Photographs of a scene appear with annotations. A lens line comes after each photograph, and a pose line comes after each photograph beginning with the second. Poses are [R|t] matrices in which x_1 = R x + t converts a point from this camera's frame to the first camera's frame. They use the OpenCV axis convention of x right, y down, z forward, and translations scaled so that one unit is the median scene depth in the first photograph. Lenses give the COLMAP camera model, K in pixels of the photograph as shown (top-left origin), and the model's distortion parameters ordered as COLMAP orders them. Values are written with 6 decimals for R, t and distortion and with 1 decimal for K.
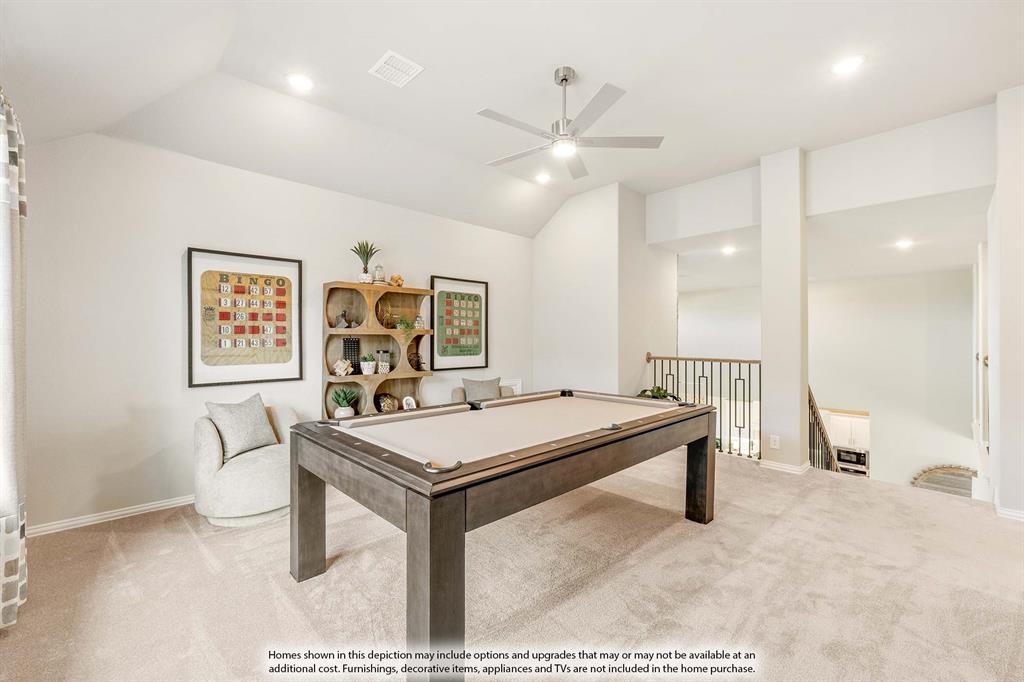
lens RADIAL K [[430.1, 0, 518.2], [0, 430.1, 339.1], [0, 0, 1]] dist [0.002136, -0.000314]
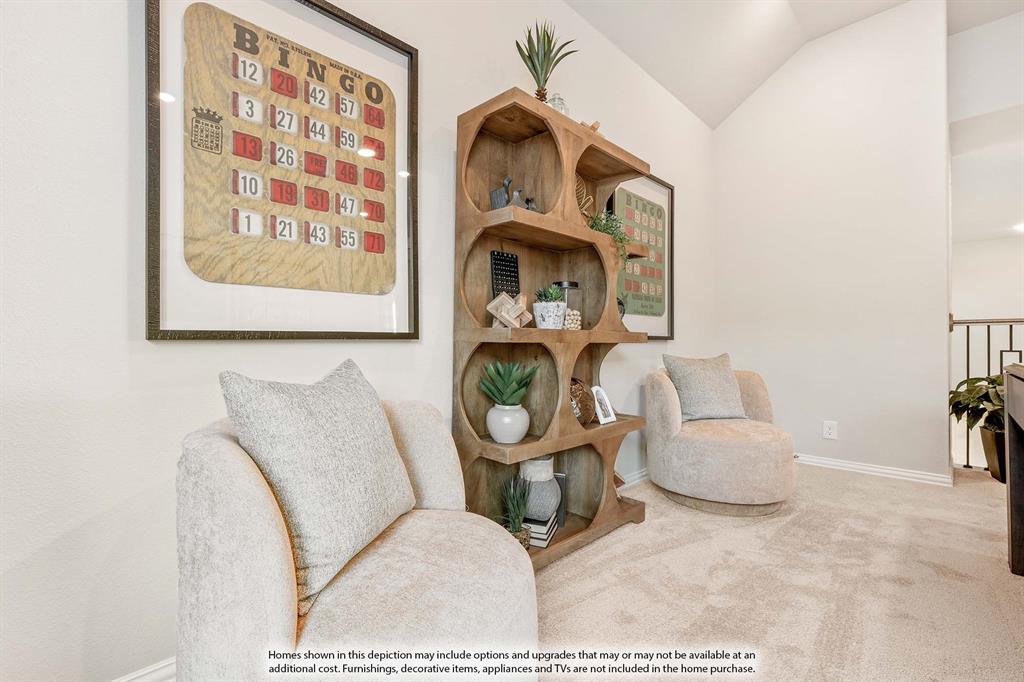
lens RADIAL K [[477.4, 0, 506.8], [0, 477.4, 342.9], [0, 0, 1]] dist [-0.010875, 0.000057]
pose [[0.999714, 0.002276, 0.023813, -0.458263], [-0.002421, 0.999979, 0.006057, 0.102669], [-0.023799, -0.006113, 0.999698, 0.578162]]
